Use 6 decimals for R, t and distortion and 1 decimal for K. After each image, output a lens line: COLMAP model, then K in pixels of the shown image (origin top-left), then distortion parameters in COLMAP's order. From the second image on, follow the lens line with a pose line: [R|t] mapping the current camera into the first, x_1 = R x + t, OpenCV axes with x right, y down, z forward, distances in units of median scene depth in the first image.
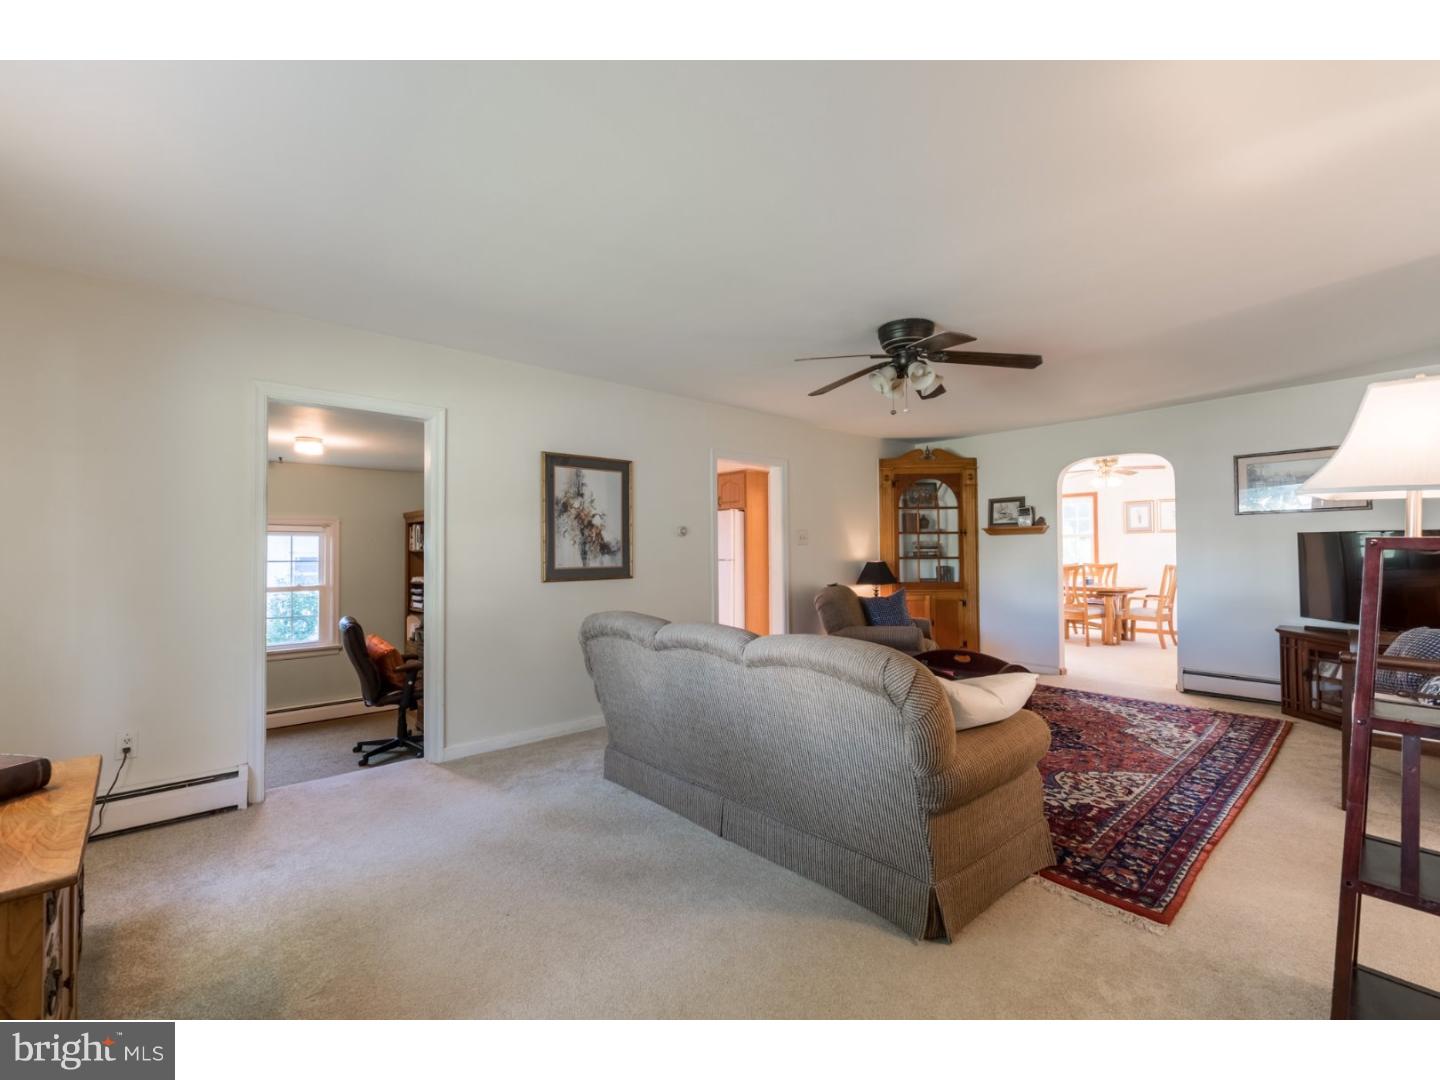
lens RADIAL K [[619.2, 0, 725.6], [0, 619.2, 540.2], [0, 0, 1]] dist [0.002434, 0.000194]
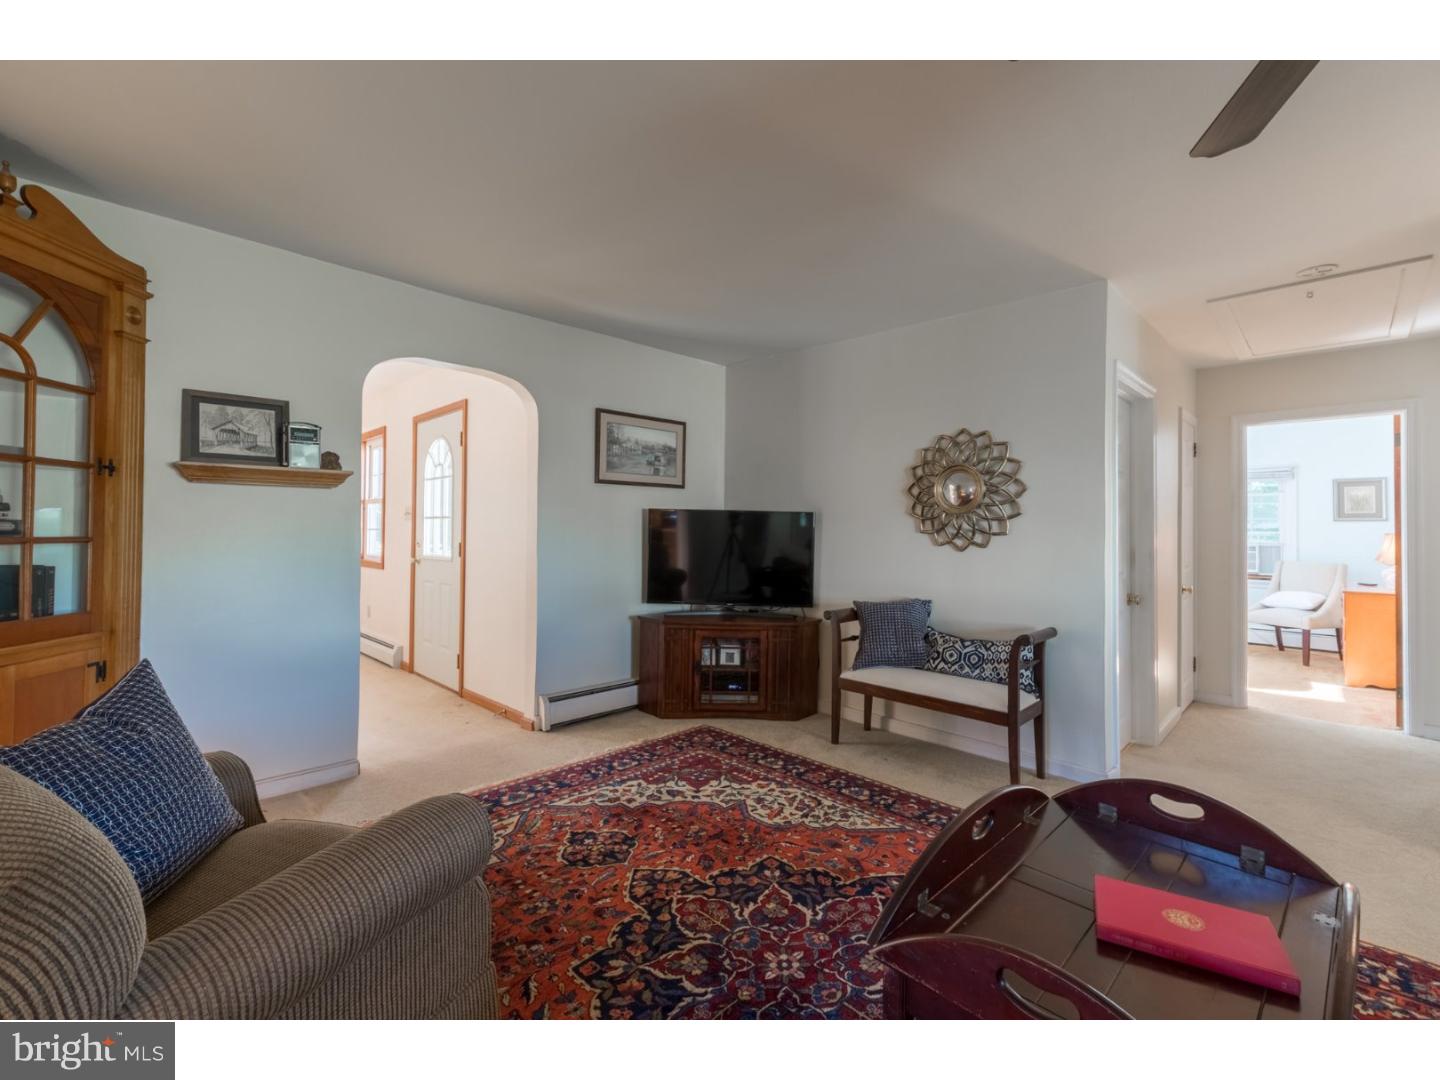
lens RADIAL K [[626.7, 0, 718.1], [0, 626.7, 518.7], [0, 0, 1]] dist [0.003147, 0.000438]
pose [[-0.057147, 0.022631, 0.998109, 0.014197], [-0.029802, 0.999259, -0.024364, 0.016035], [-0.997921, -0.031138, -0.056431, 0.727248]]
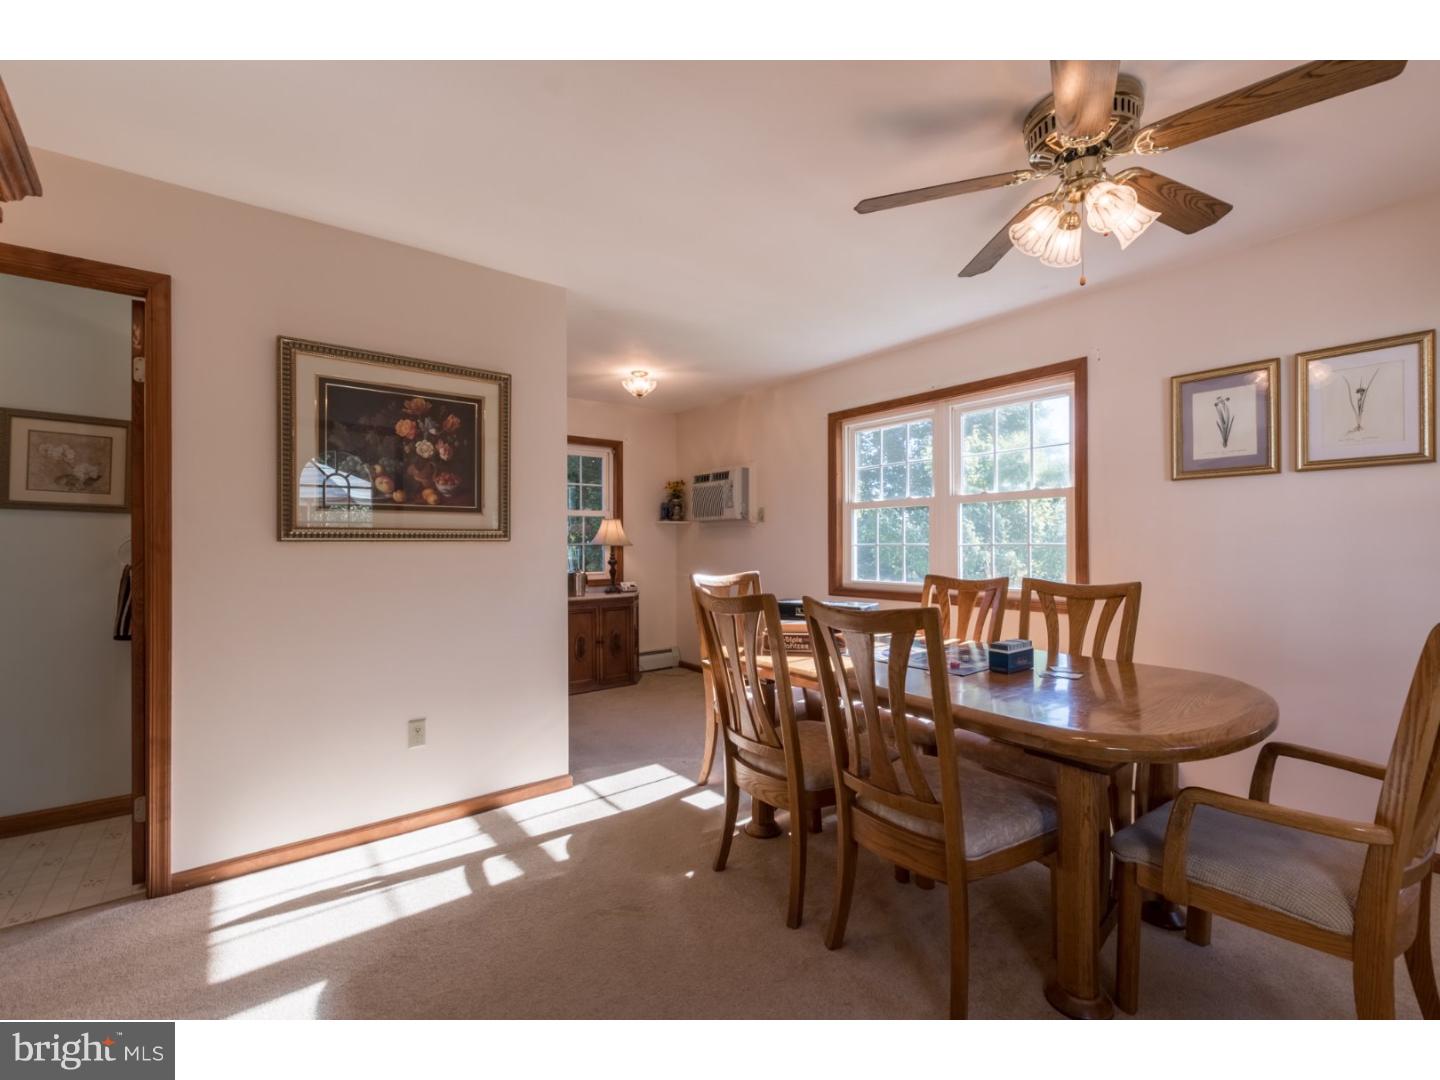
lens RADIAL K [[619.2, 0, 725.6], [0, 619.2, 540.2], [0, 0, 1]] dist [0.002434, 0.000194]
pose [[0.998386, 0.003391, -0.056689, 0.679536], [-0.002465, 0.999862, 0.016407, 0.021917], [0.056737, -0.016241, 0.998257, 1.049169]]
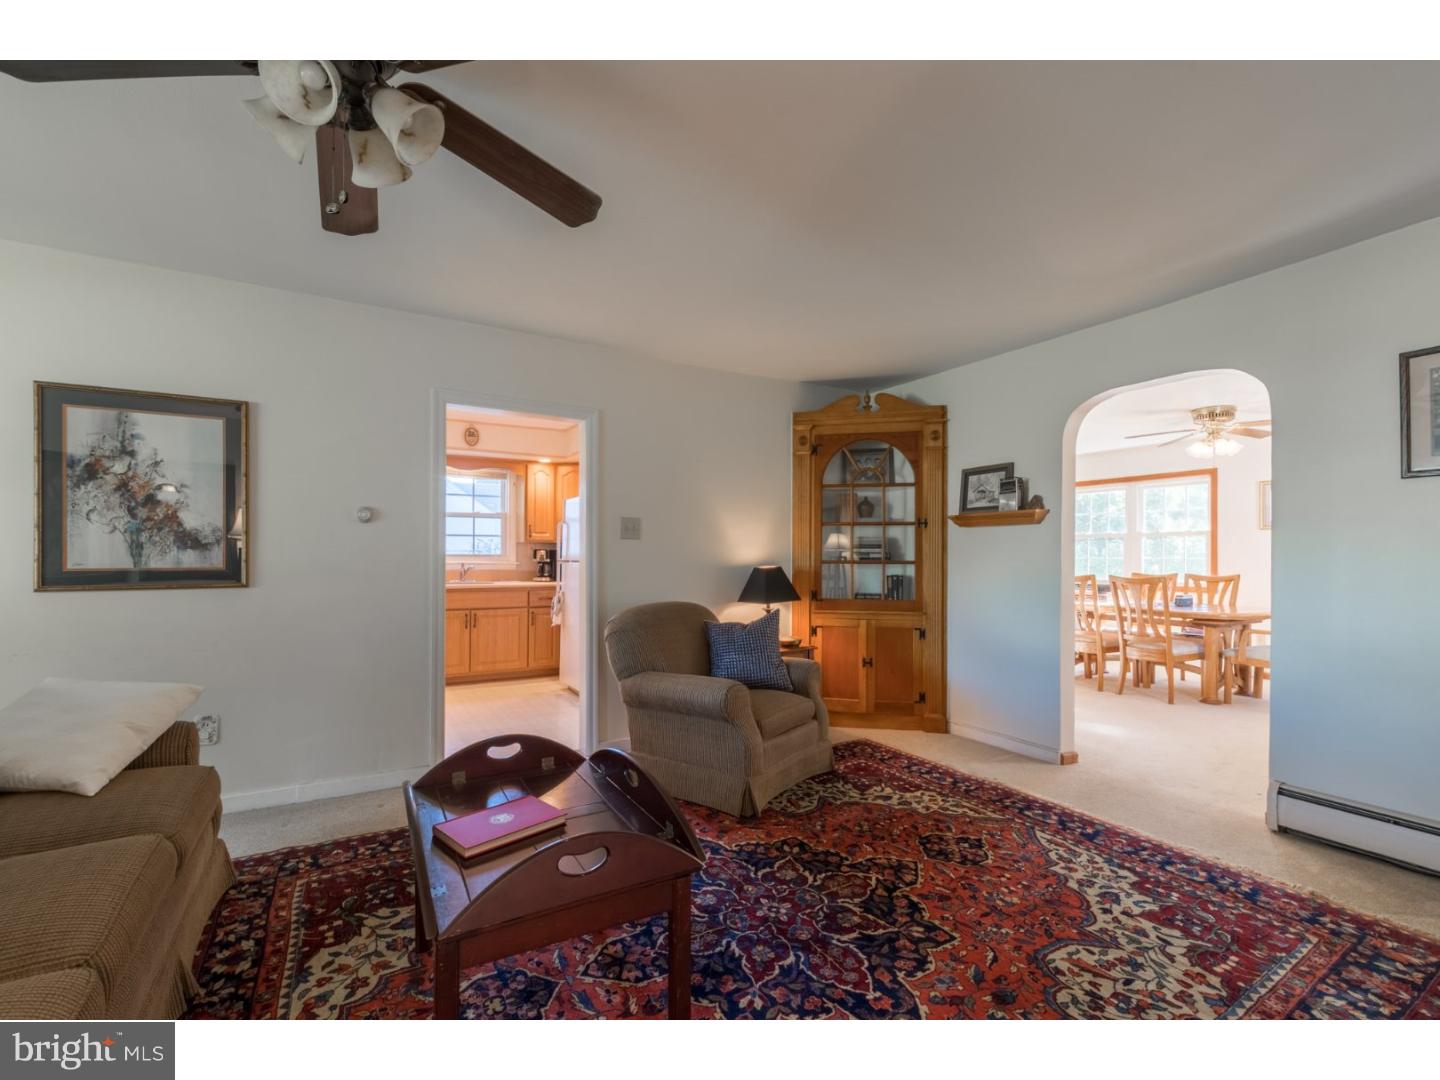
lens RADIAL K [[636.2, 0, 715.9], [0, 636.2, 551.5], [0, 0, 1]] dist [0.000709, -0.000238]
pose [[0.978836, 0.008852, -0.204455, 0.332812], [-0.006015, 0.999877, 0.014493, 0.009404], [0.204558, -0.012957, 0.978769, 0.337850]]
